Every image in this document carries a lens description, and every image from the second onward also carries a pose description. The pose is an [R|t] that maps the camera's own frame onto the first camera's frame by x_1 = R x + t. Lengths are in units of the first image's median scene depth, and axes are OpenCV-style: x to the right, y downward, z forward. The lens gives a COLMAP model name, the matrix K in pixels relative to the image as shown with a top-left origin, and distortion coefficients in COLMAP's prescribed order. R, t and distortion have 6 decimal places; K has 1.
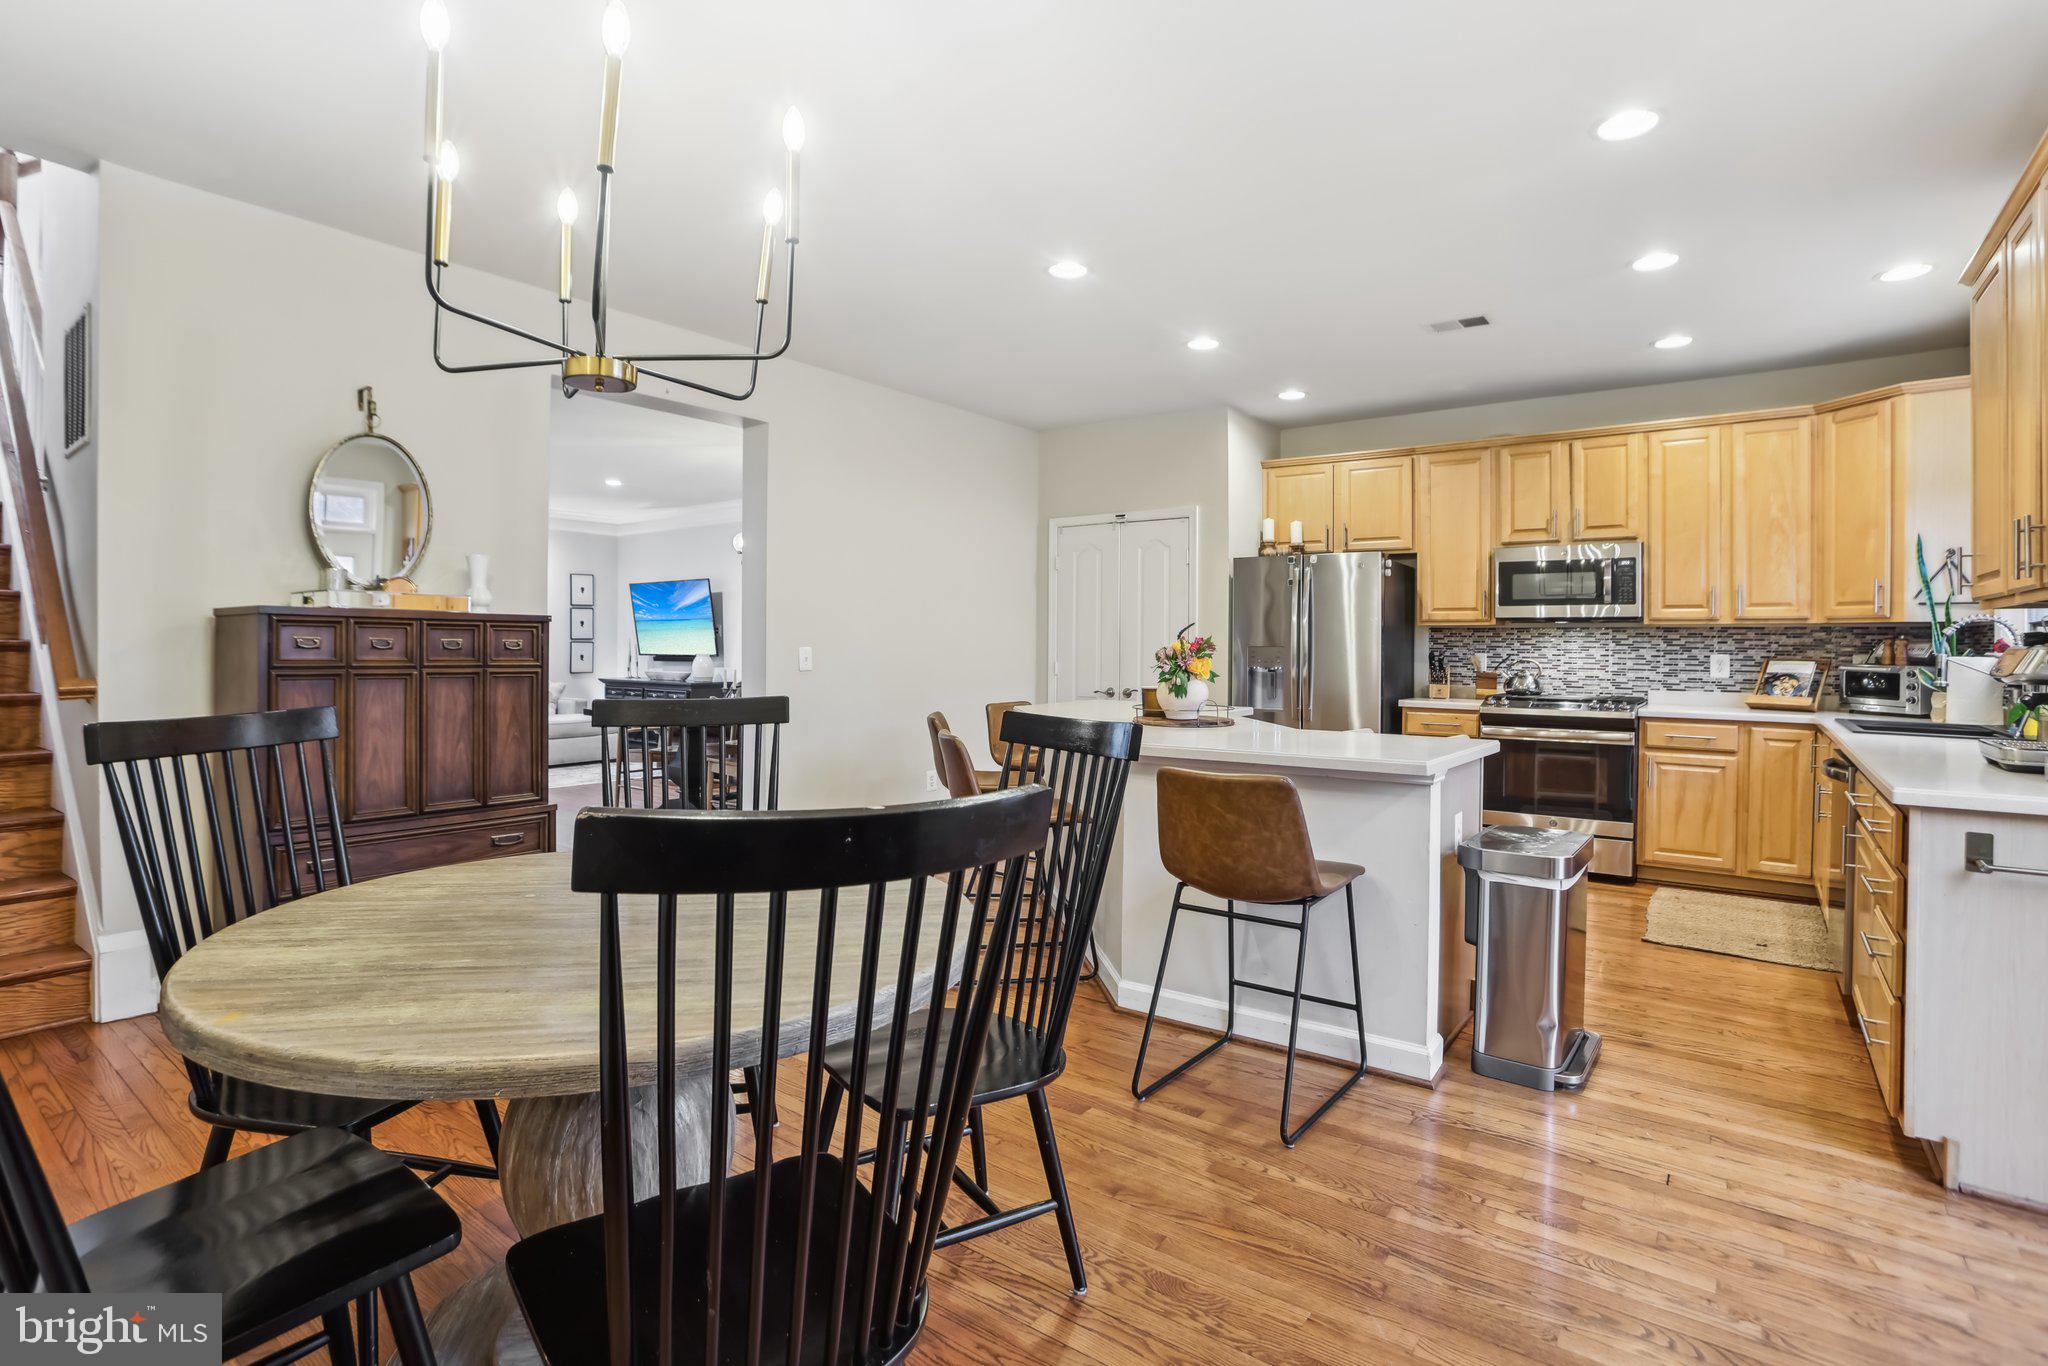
lens RADIAL K [[1006.0, 0, 995.7], [0, 1006.0, 651.0], [0, 0, 1]] dist [-0.068788, 0.030457]
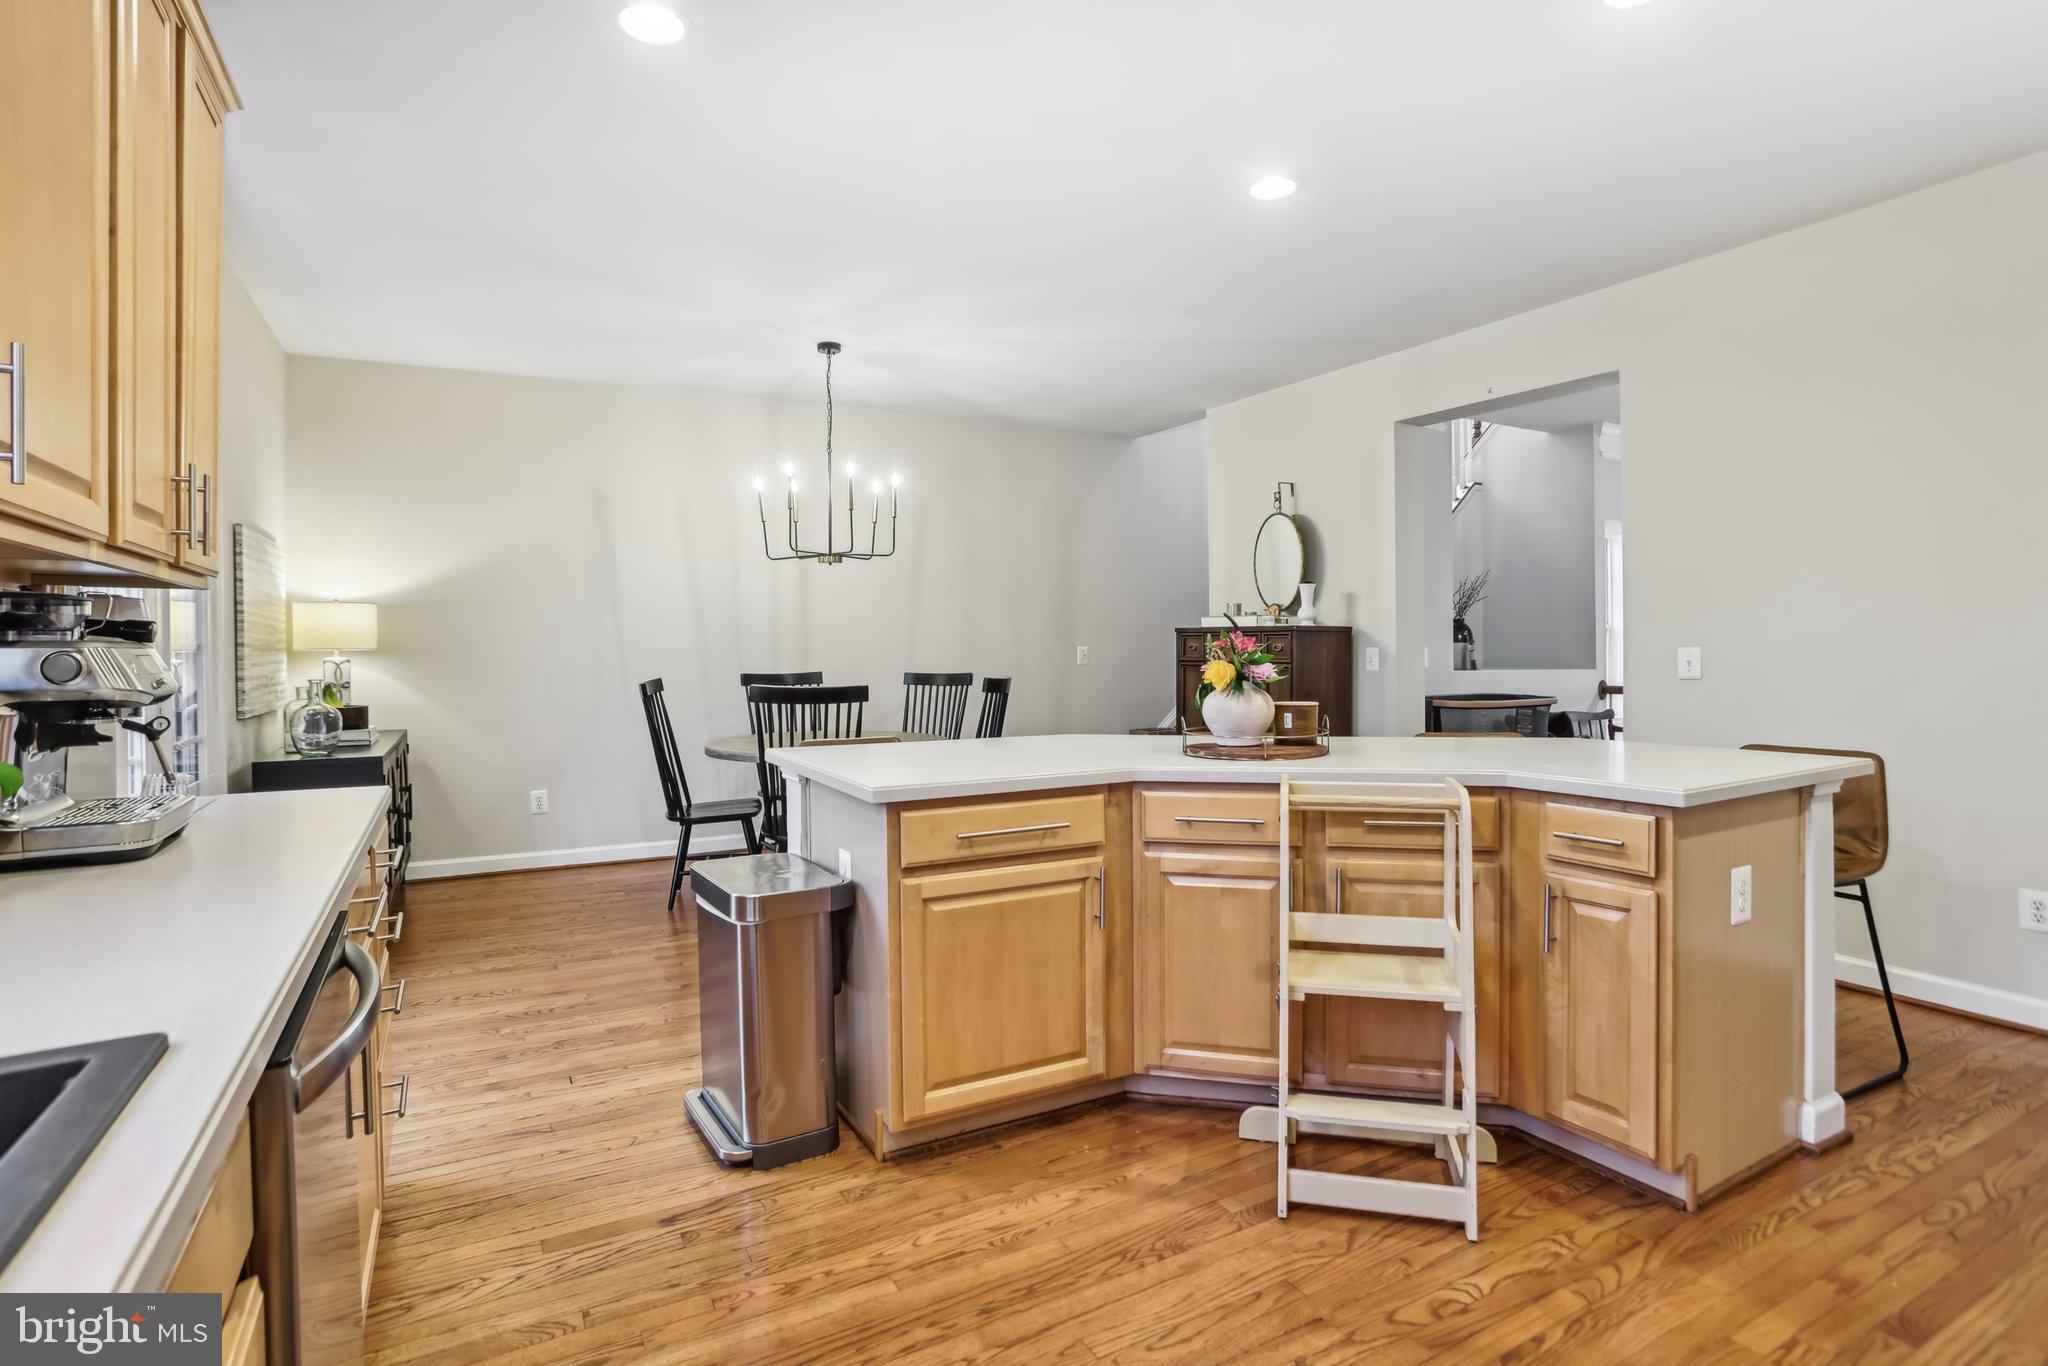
lens RADIAL K [[1006.0, 0, 995.7], [0, 1006.0, 651.0], [0, 0, 1]] dist [-0.068788, 0.030457]
pose [[-0.407483, -0.004199, -0.913203, 0.674494], [-0.000533, 0.999990, -0.004360, 0.002101], [0.913213, -0.001290, -0.407481, 0.835069]]
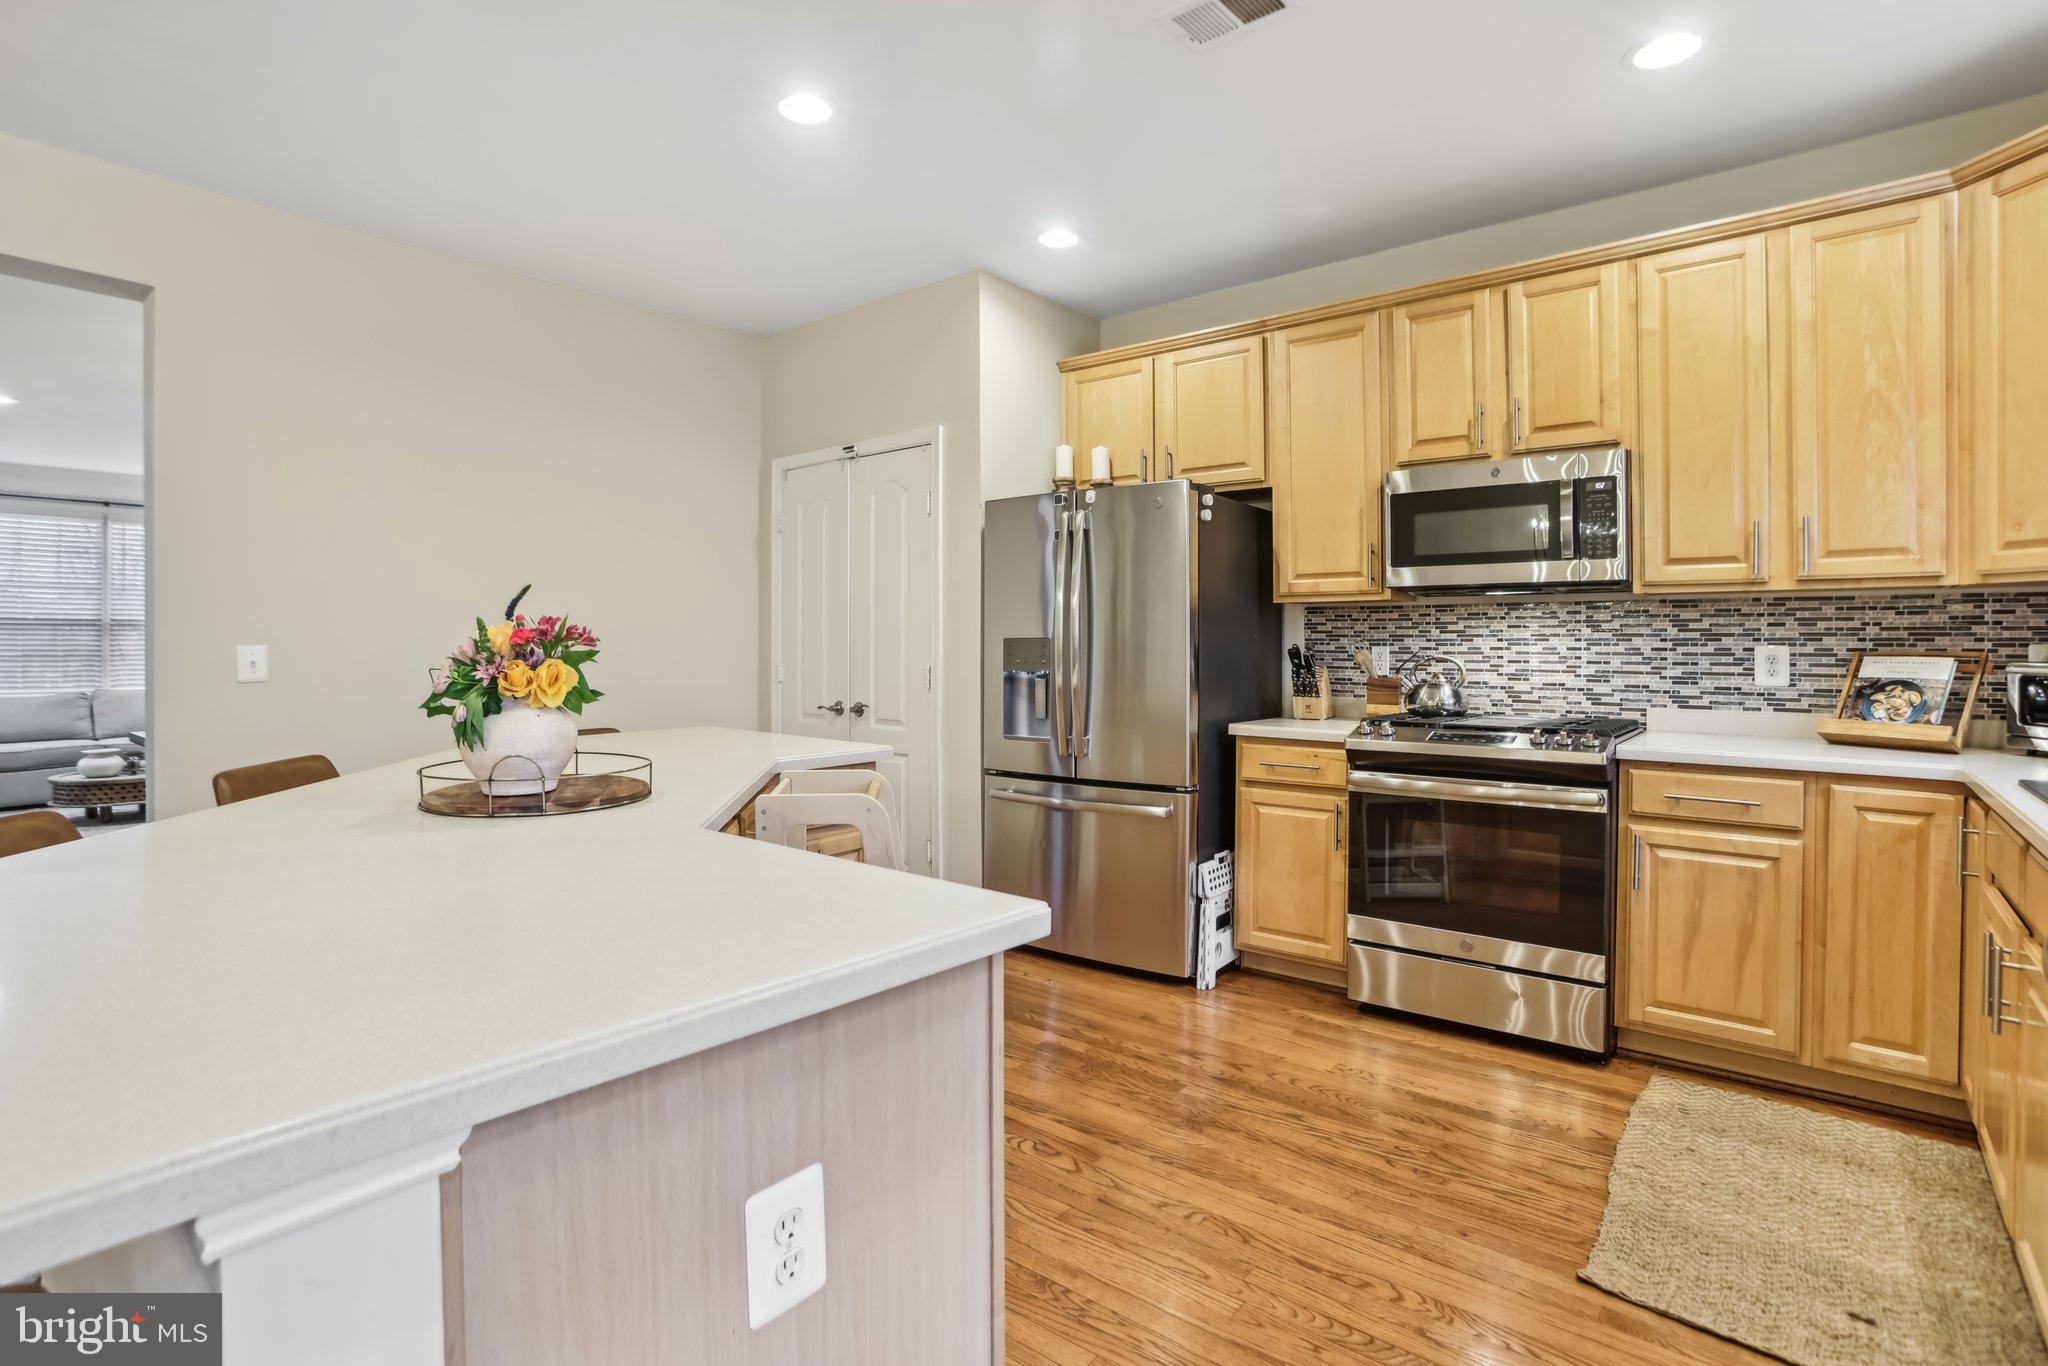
lens RADIAL K [[1006.0, 0, 995.7], [0, 1006.0, 651.0], [0, 0, 1]] dist [-0.068788, 0.030457]
pose [[0.998806, -0.007112, -0.048334, 0.314148], [0.007167, 0.999974, 0.000966, 0.002898], [0.048326, -0.001311, 0.998831, 0.407405]]
